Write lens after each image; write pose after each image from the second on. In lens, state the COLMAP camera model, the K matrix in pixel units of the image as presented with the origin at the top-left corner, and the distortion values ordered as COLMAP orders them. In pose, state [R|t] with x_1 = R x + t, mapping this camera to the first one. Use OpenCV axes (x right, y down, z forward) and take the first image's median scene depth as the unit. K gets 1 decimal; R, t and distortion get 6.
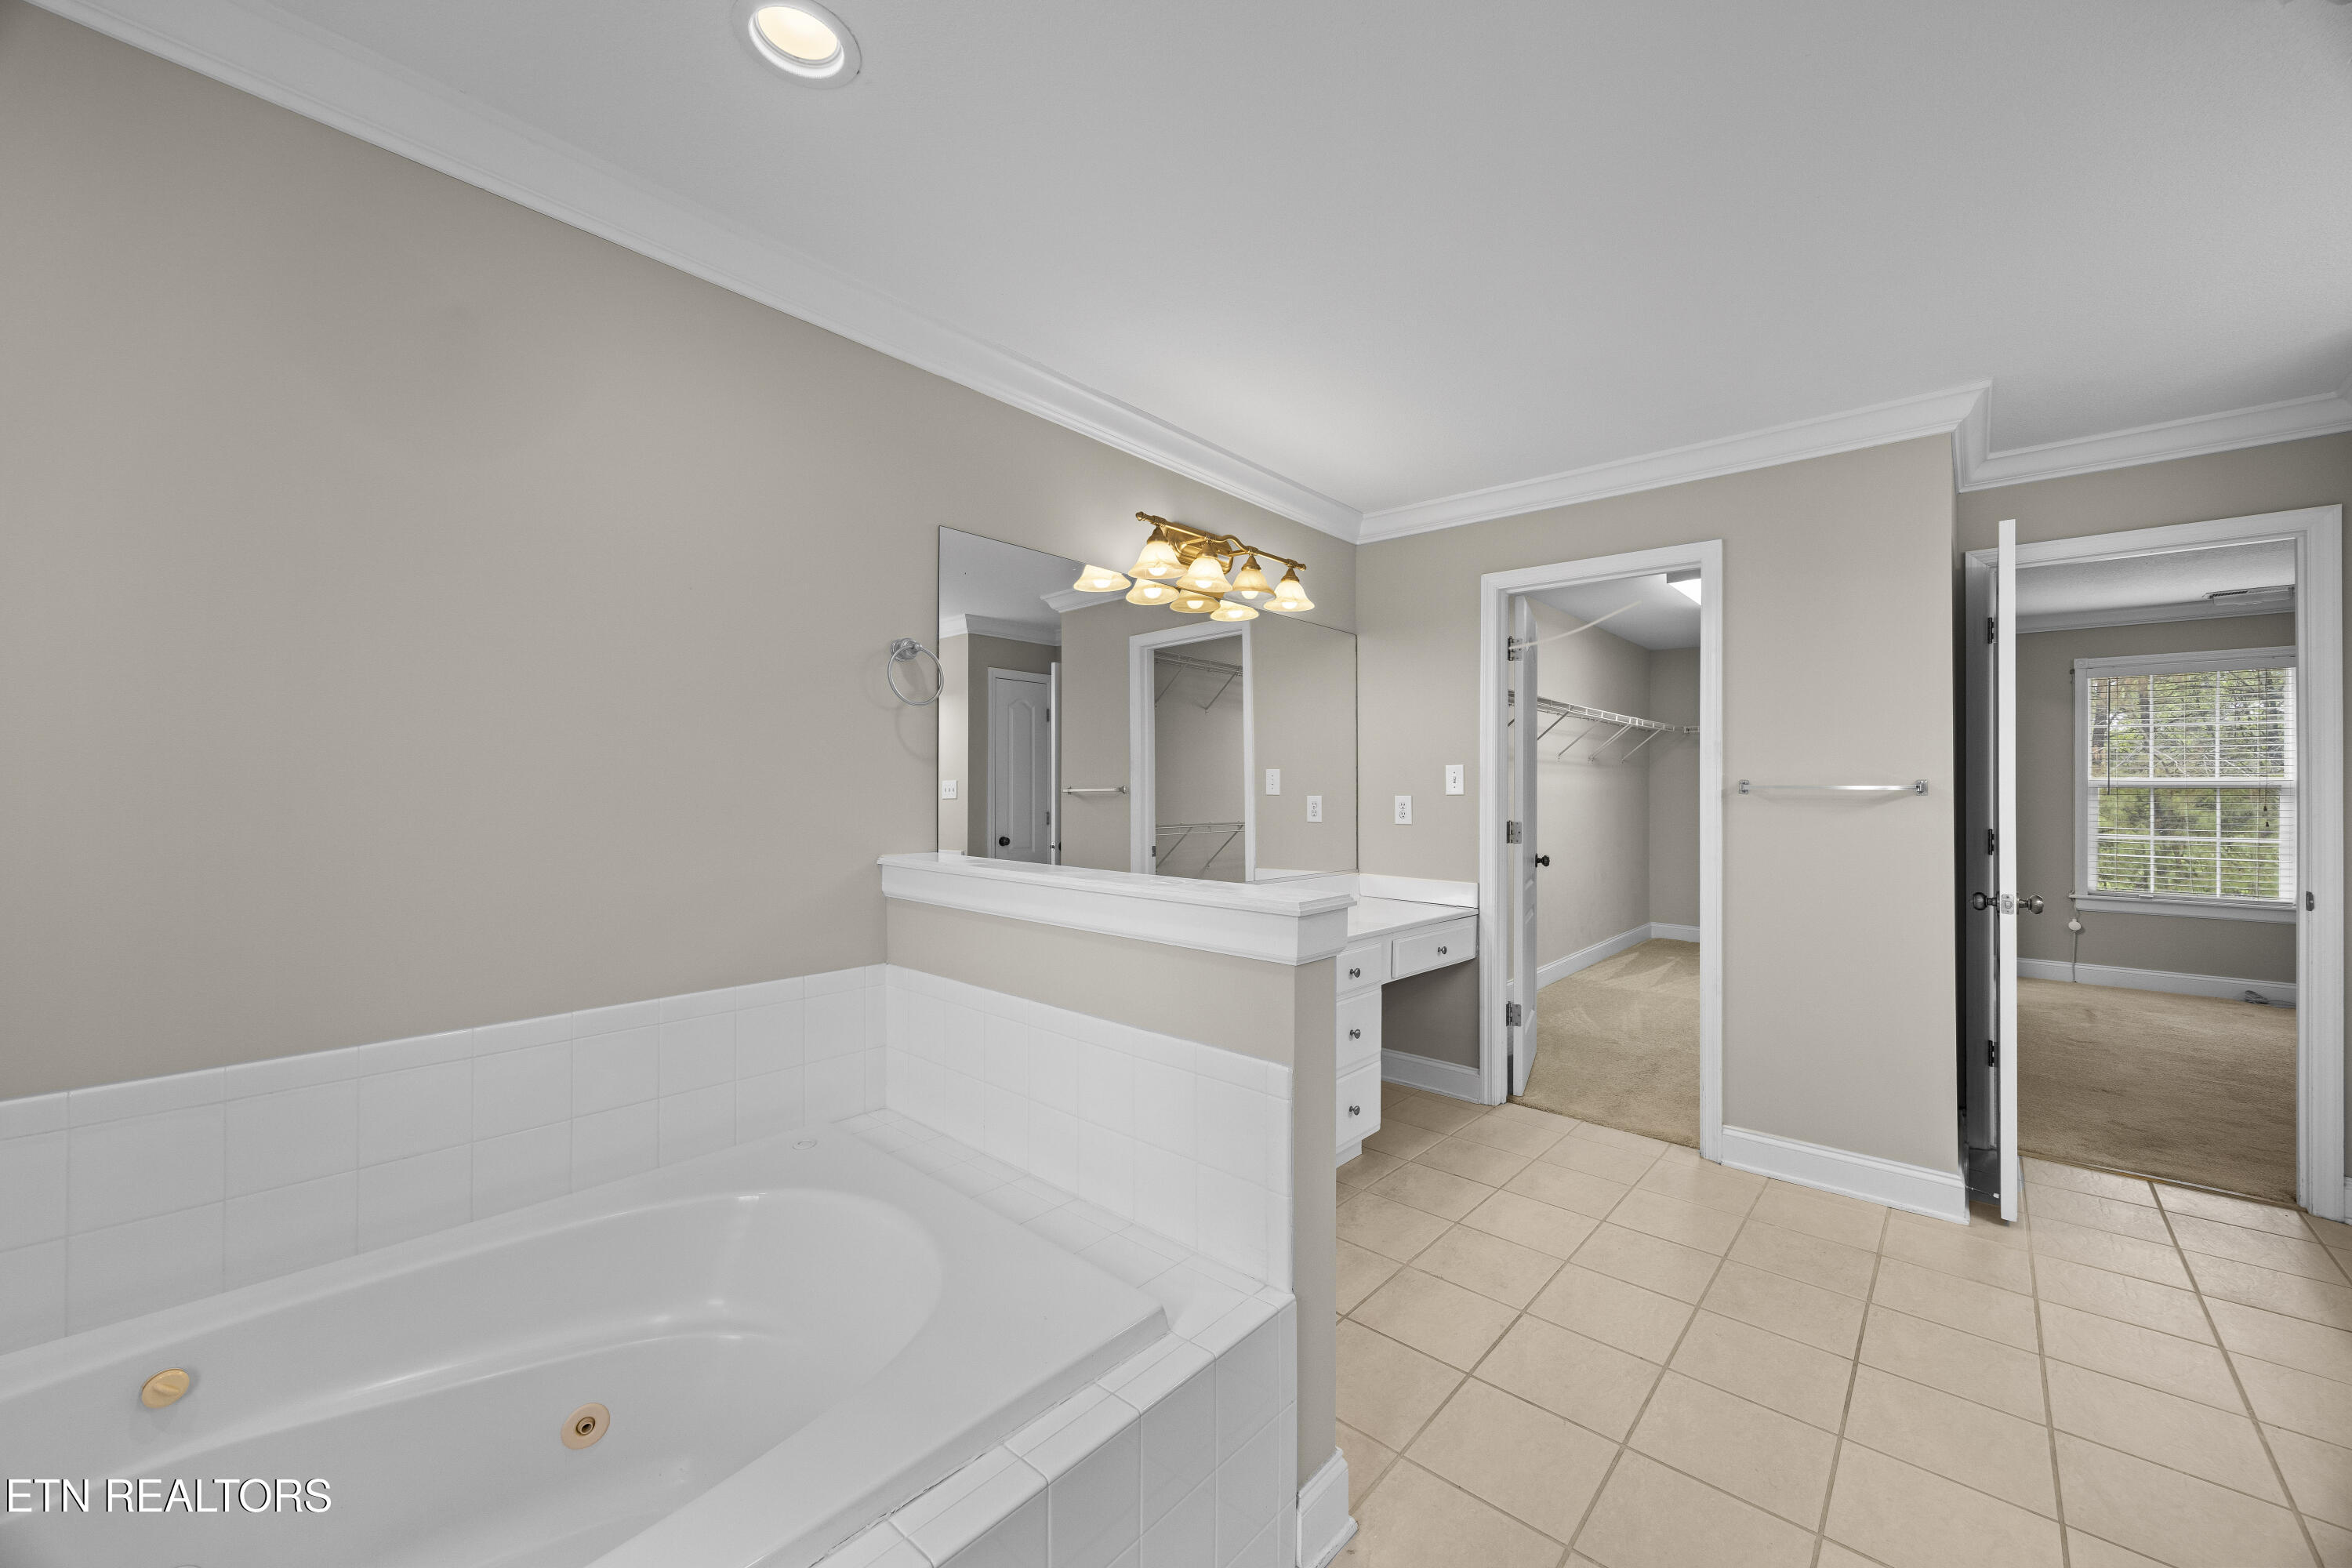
lens RADIAL K [[893.5, 0, 1184.9], [0, 893.5, 783.0], [0, 0, 1]] dist [-0.003127, -0.000513]
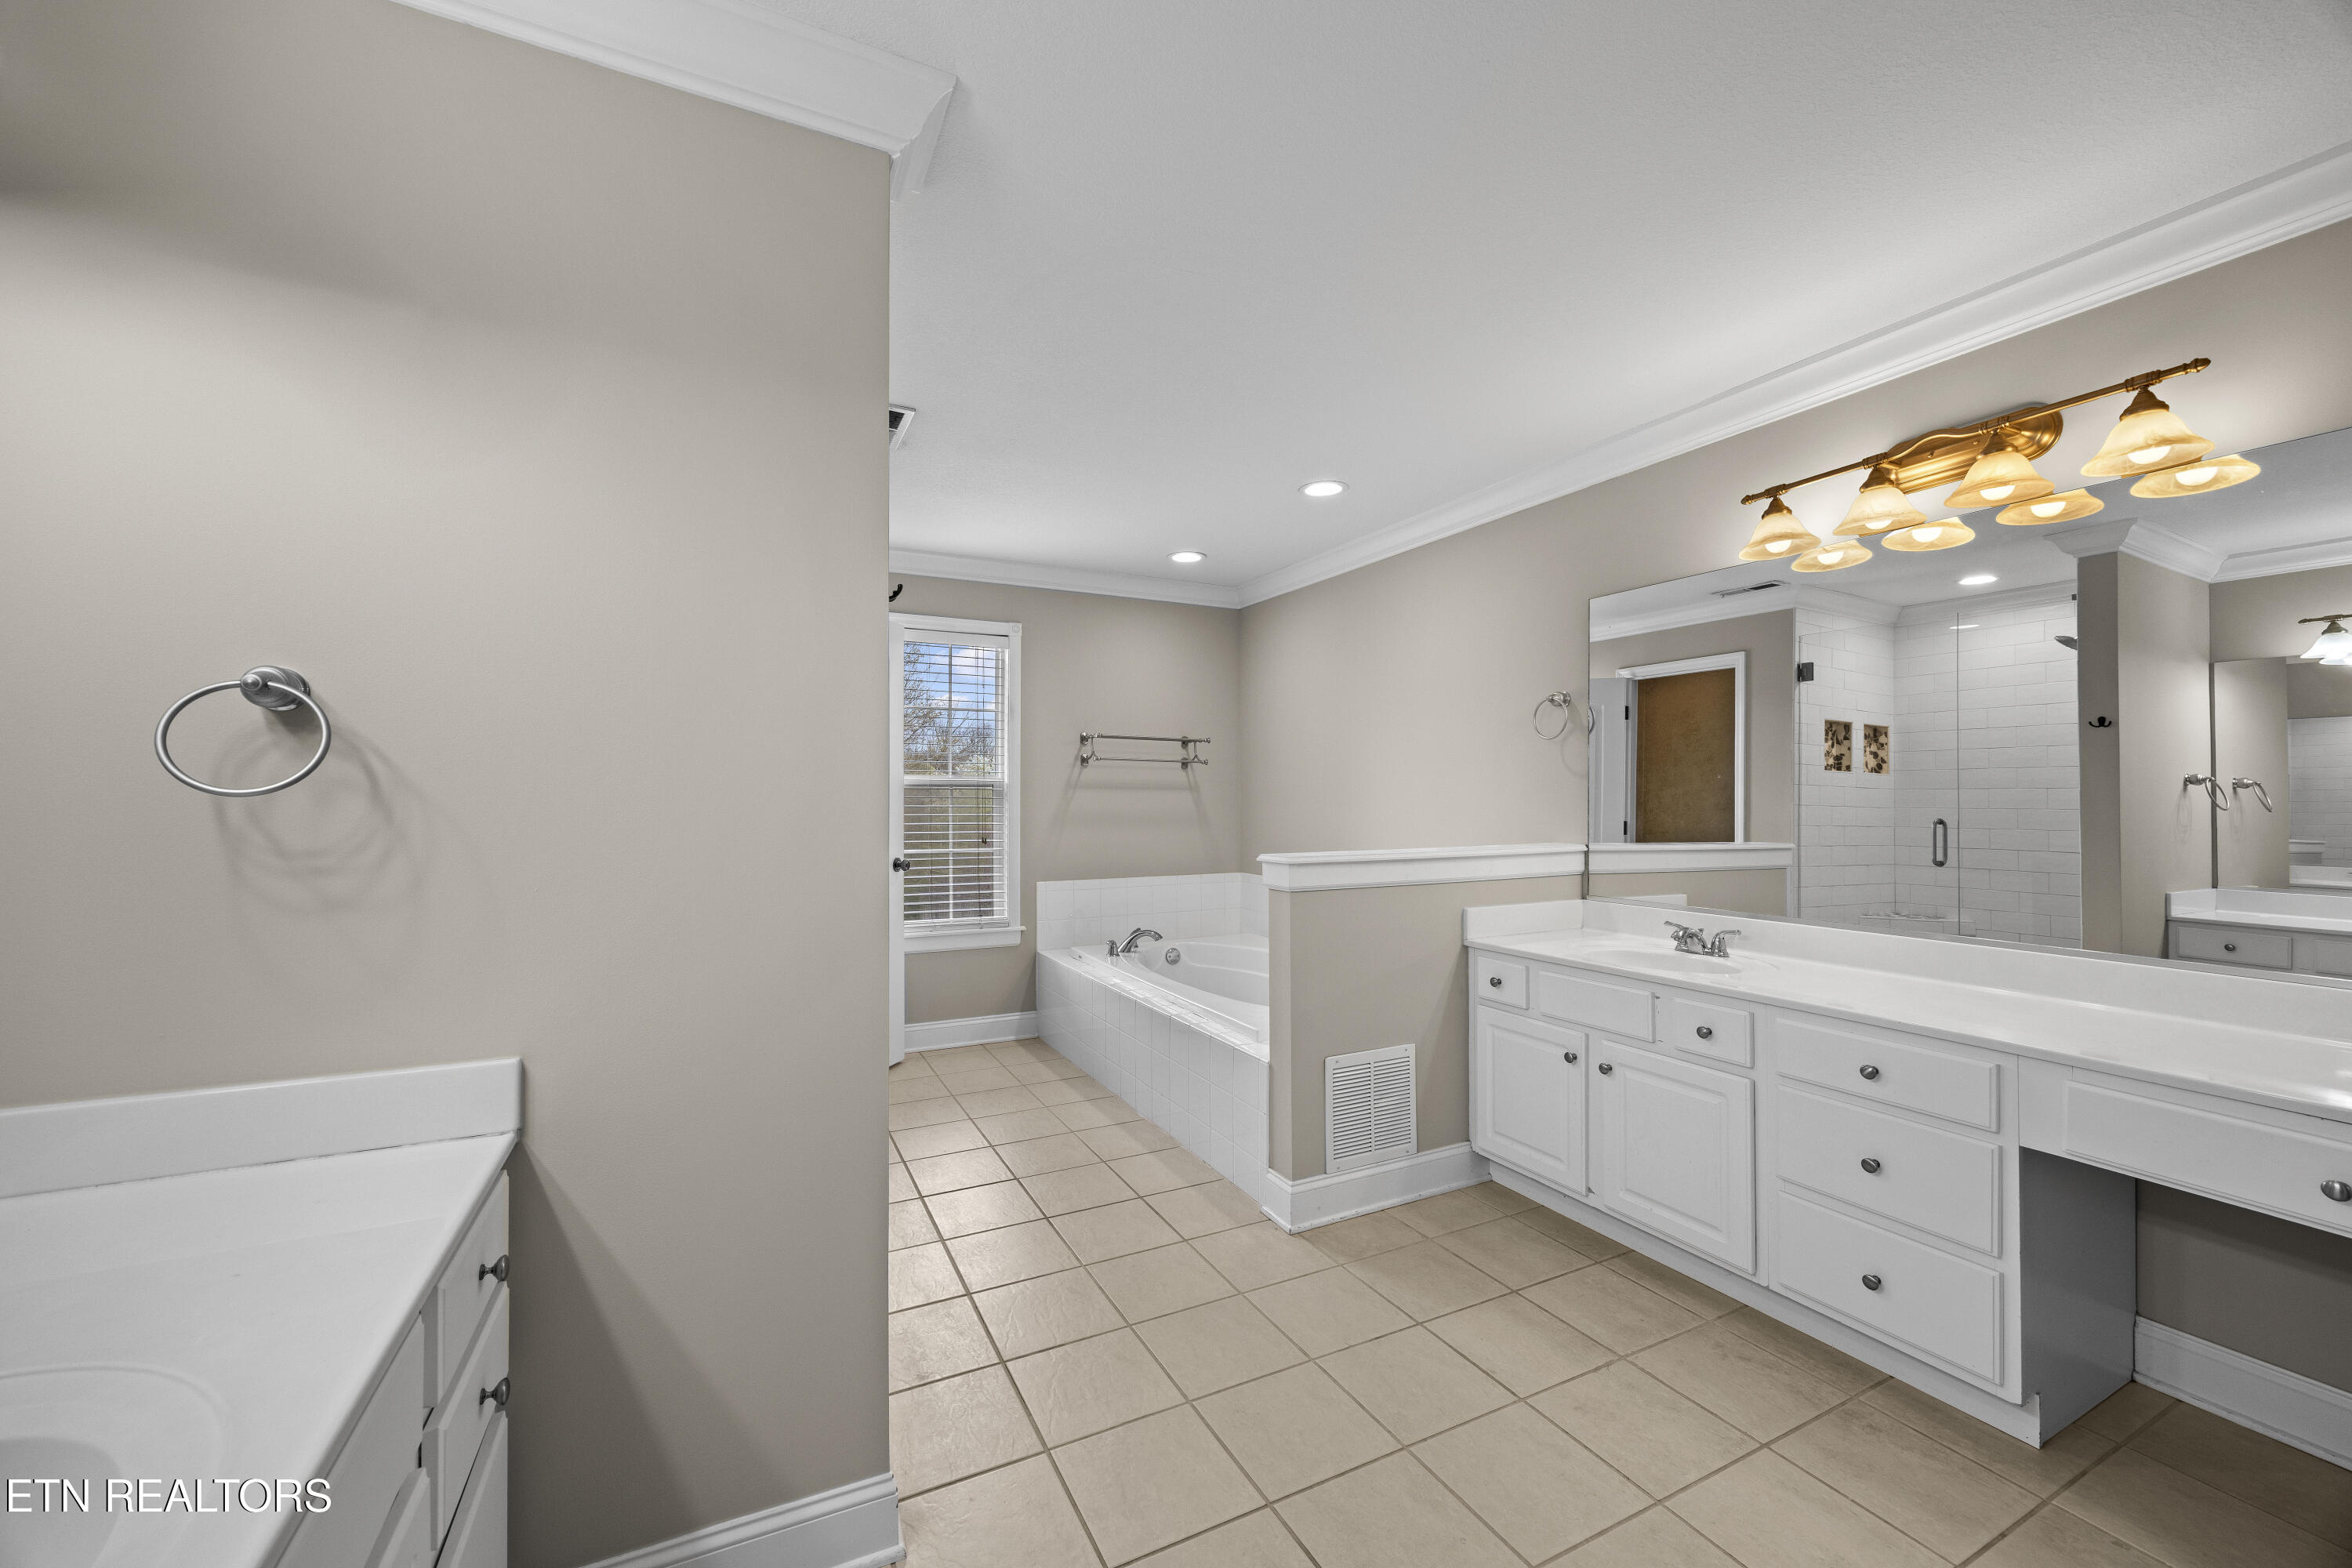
lens RADIAL K [[893.5, 0, 1177.5], [0, 893.5, 794.6], [0, 0, 1]] dist [-0.003127, -0.000513]
pose [[-0.364915, -0.009581, -0.930992, 1.160040], [0.004788, 0.999915, -0.012167, 0.014167], [0.931029, -0.008897, -0.364838, 0.895500]]
